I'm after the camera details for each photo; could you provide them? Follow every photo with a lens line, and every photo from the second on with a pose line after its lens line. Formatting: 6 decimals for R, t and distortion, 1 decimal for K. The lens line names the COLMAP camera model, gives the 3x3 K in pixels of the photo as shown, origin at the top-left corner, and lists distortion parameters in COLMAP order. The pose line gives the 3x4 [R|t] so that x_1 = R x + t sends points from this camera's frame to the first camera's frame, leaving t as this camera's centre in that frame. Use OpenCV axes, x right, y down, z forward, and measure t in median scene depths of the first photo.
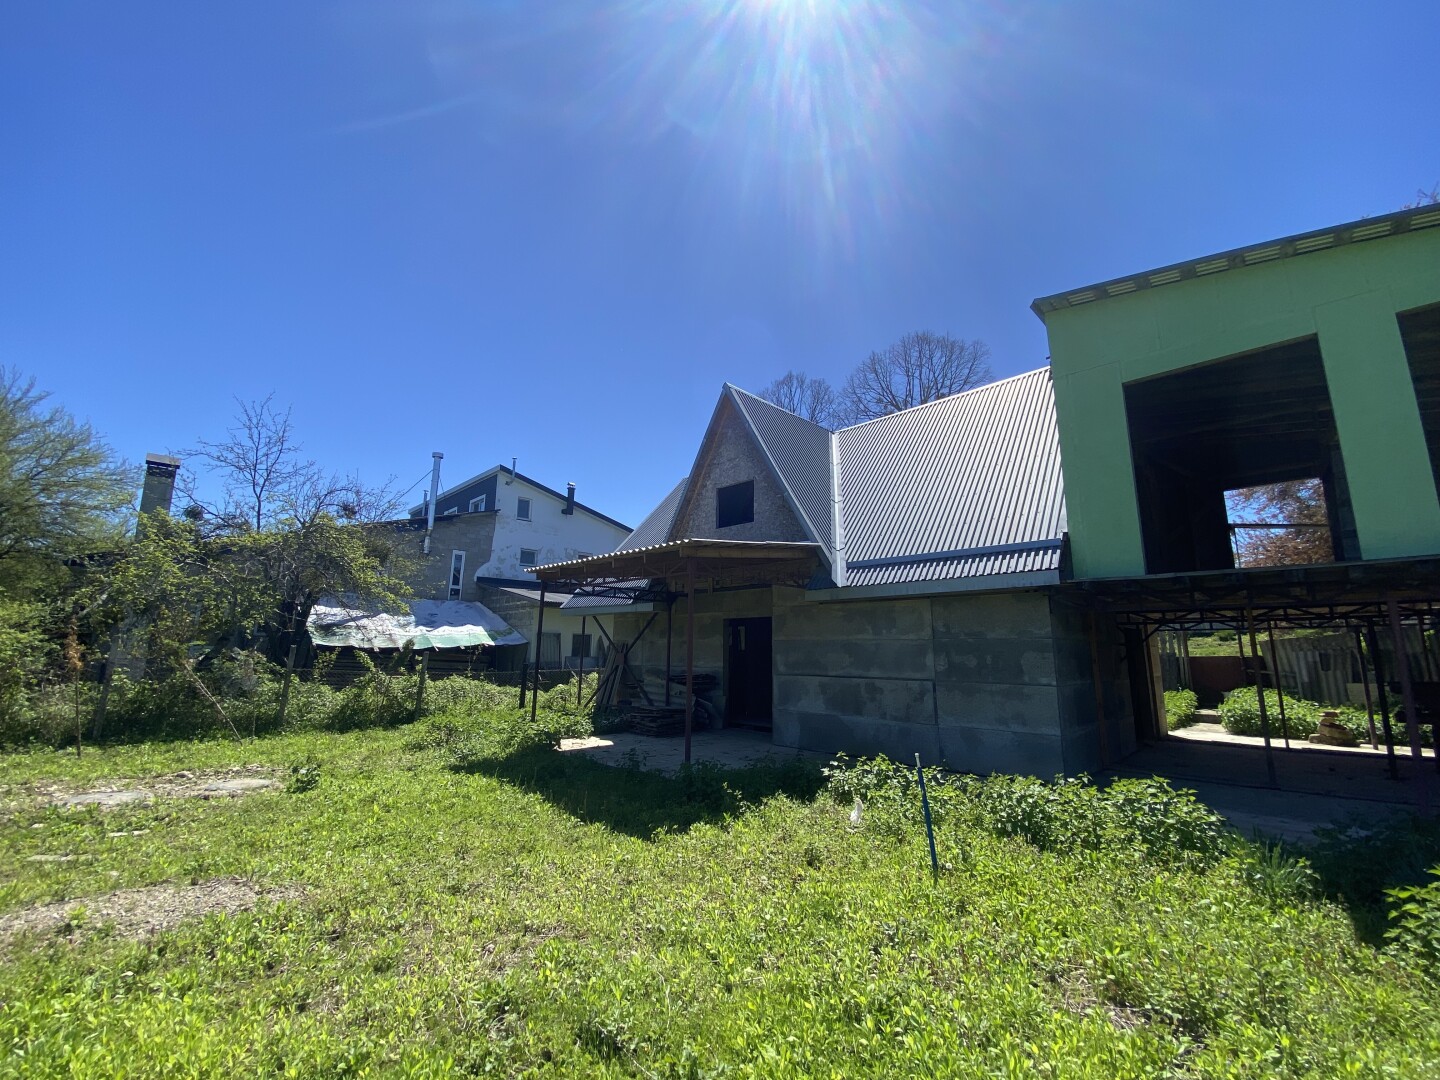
lens RADIAL K [[587.7, 0, 714.3], [0, 587.7, 541.0], [0, 0, 1]] dist [0.024910, -0.020585]
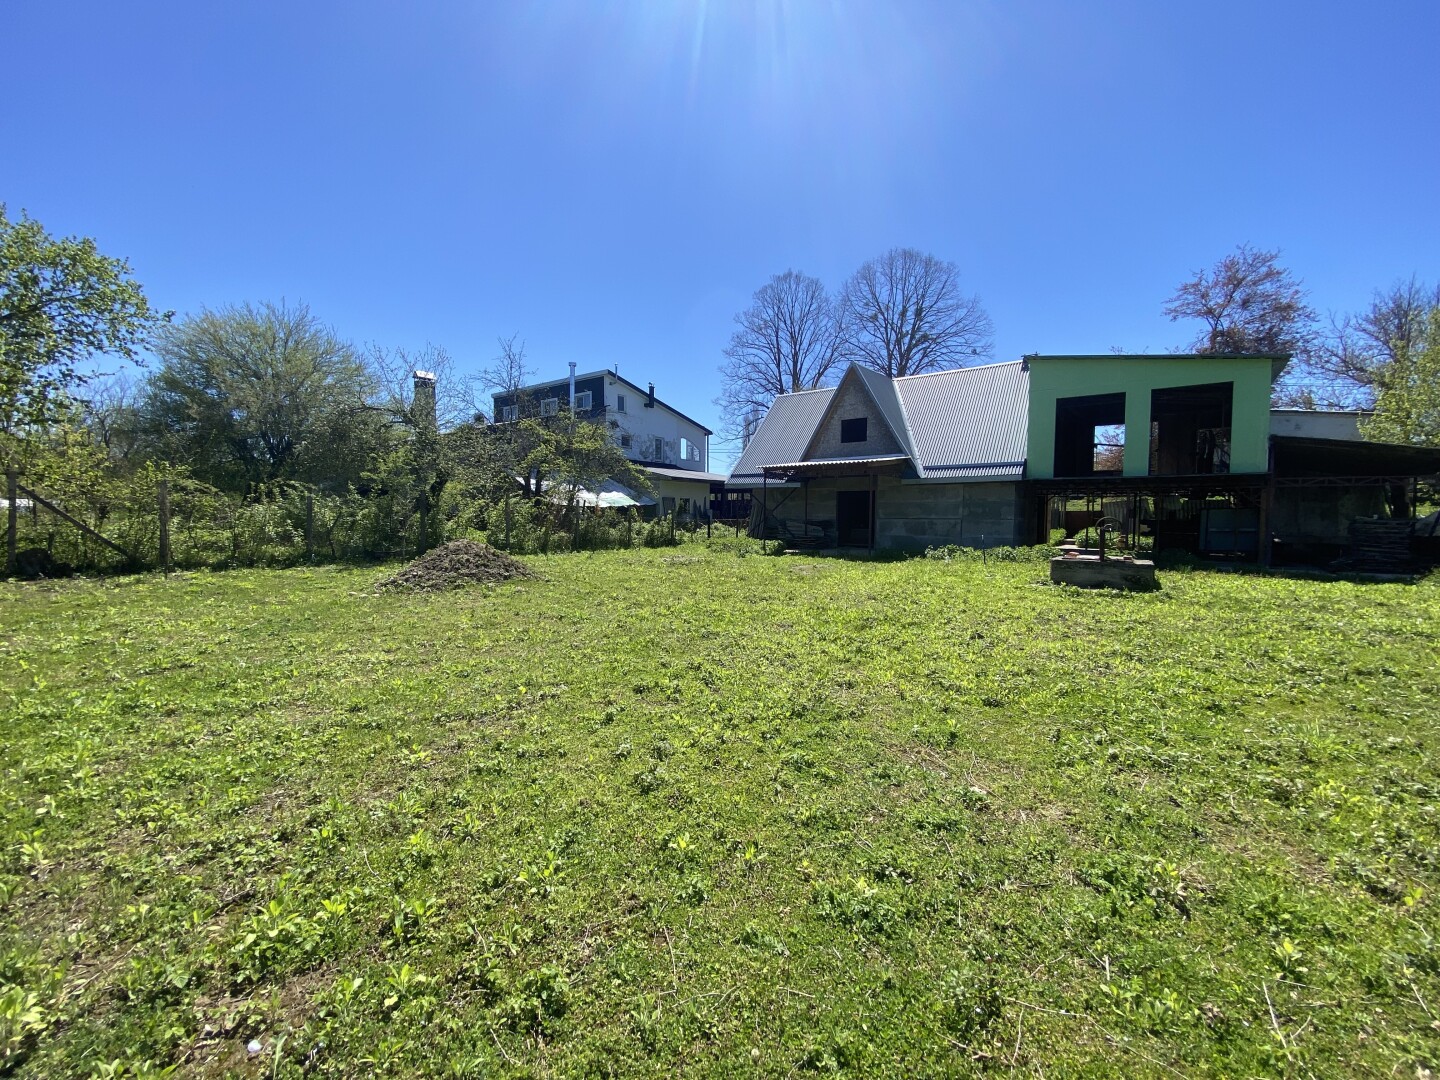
lens RADIAL K [[586.3, 0, 717.6], [0, 586.3, 544.8], [0, 0, 1]] dist [0.026054, -0.023194]
pose [[0.992090, -0.006843, 0.125339, -0.610276], [-0.022651, 0.972362, 0.232376, -0.127534], [-0.123465, -0.233377, 0.964516, -0.799567]]
